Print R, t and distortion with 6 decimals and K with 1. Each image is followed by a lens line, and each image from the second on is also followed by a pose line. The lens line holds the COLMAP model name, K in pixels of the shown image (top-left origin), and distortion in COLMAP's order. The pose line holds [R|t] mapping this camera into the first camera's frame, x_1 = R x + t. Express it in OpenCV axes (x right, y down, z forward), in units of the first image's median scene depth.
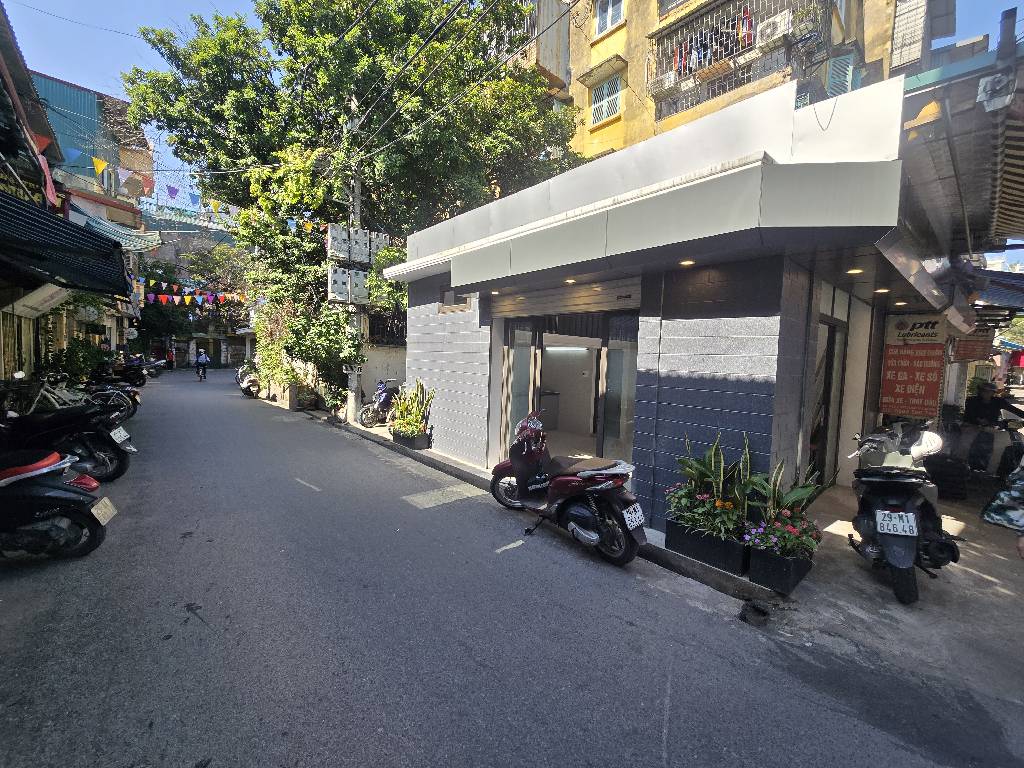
lens RADIAL K [[420.1, 0, 513.0], [0, 420.1, 377.7], [0, 0, 1]] dist [0.000592, 0.000662]
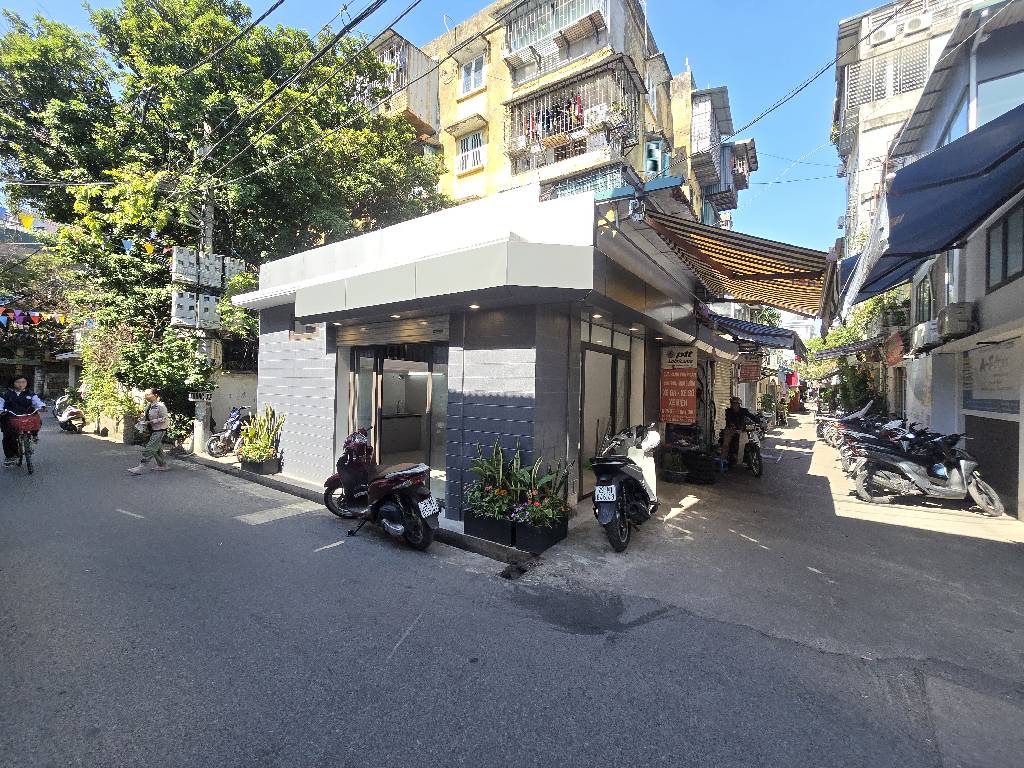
lens RADIAL K [[420.1, 0, 513.0], [0, 420.1, 377.7], [0, 0, 1]] dist [0.000592, 0.000662]
pose [[0.970863, -0.009284, 0.239454, 0.096015], [0.023695, 0.998071, -0.057374, 0.009816], [-0.238460, 0.061377, 0.969211, -0.119309]]
